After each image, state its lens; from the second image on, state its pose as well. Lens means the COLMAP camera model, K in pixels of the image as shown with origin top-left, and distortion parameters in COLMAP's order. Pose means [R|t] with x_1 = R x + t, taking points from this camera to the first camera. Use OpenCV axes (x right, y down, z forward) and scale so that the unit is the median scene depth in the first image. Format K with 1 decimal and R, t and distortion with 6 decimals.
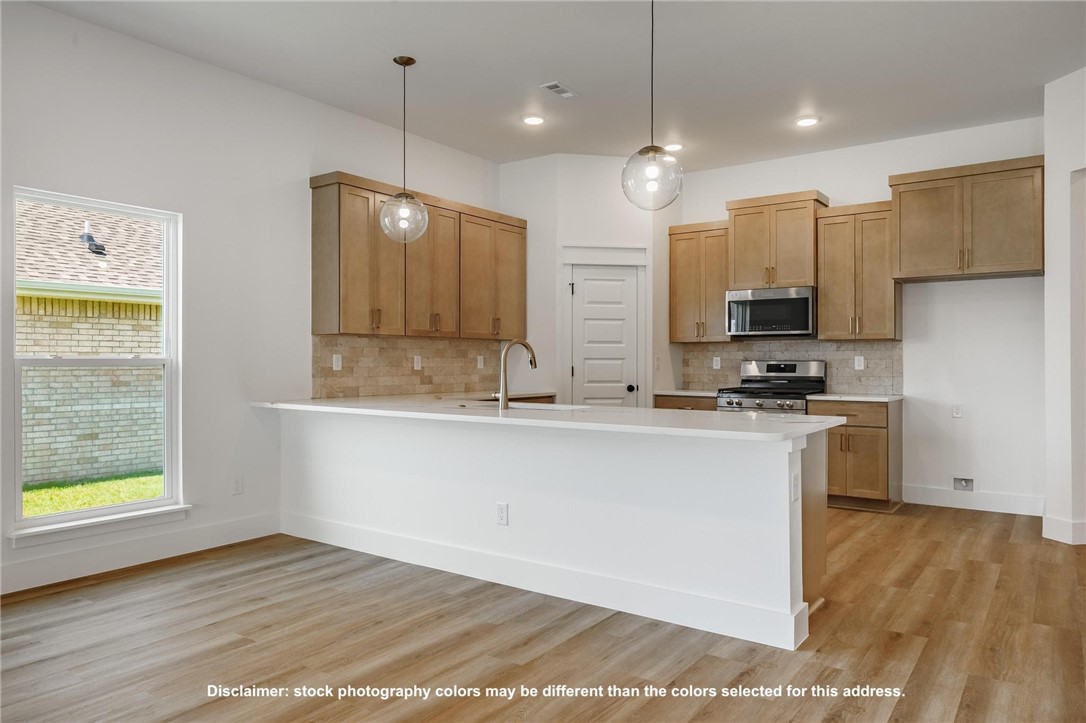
lens RADIAL K [[724.6, 0, 540.8], [0, 724.6, 356.7], [0, 0, 1]] dist [0.002940, 0.000204]
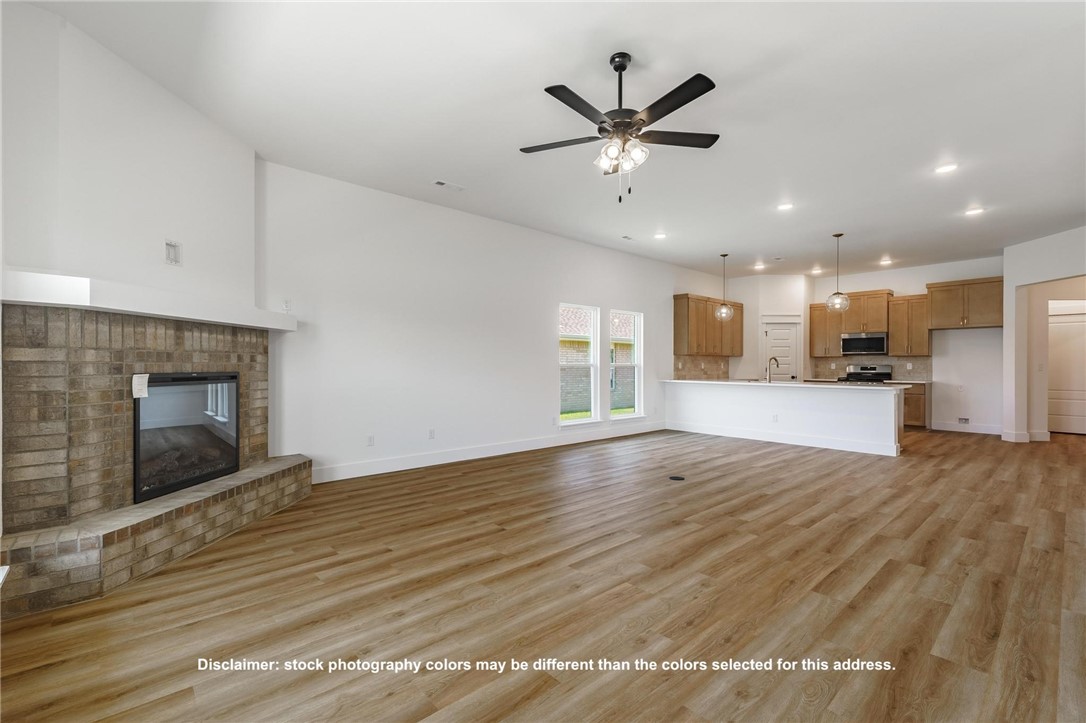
lens RADIAL K [[468.7, 0, 547.2], [0, 468.7, 366.1], [0, 0, 1]] dist [0.001063, -0.000171]
pose [[0.977235, 0.002891, -0.212141, -0.347557], [-0.001229, 0.999968, 0.007963, -0.002257], [0.212158, -0.007521, 0.977207, -0.651847]]
